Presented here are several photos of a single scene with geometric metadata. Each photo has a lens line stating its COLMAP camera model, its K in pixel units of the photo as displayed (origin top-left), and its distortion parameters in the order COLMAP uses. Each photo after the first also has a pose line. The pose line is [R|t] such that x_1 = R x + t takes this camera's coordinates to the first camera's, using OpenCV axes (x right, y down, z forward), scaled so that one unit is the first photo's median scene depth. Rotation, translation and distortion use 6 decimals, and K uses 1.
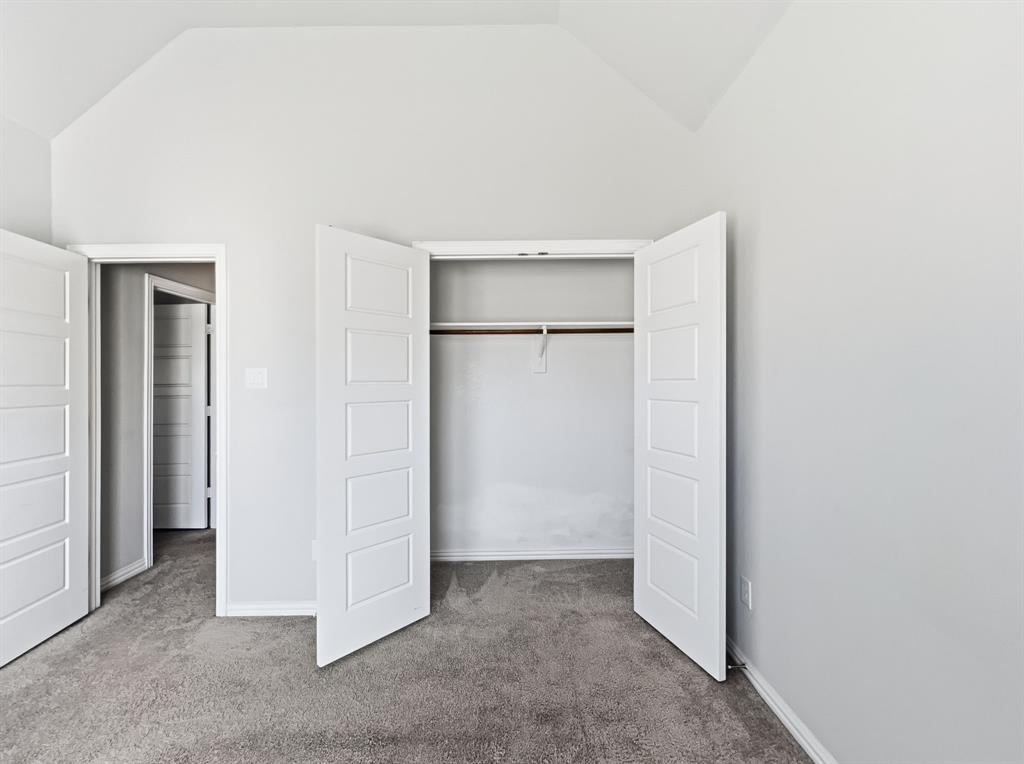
lens RADIAL K [[424.2, 0, 510.0], [0, 424.2, 380.8], [0, 0, 1]] dist [-0.002554, 0.000117]
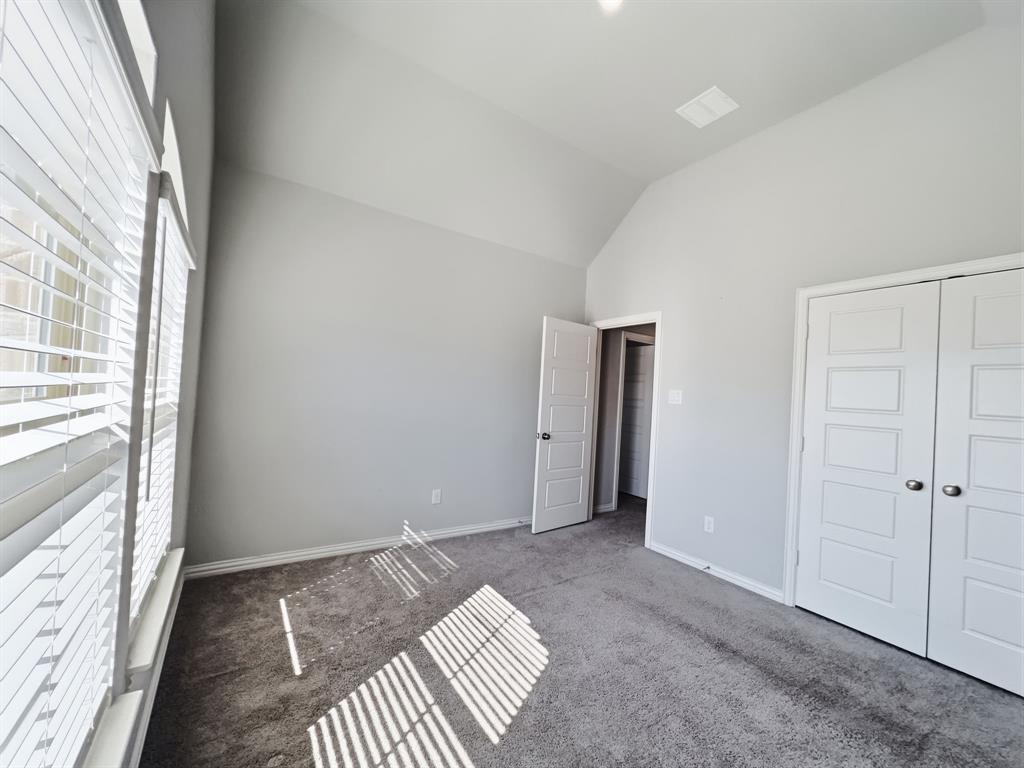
lens RADIAL K [[412.8, 0, 512.0], [0, 412.8, 384.0], [0, 0, 1]] dist [-0.002123, -0.000102]
pose [[0.554963, 0.018352, -0.831672, 0.300585], [-0.056930, 0.998251, -0.015961, 0.004277], [0.829925, 0.056205, 0.555037, -0.298498]]
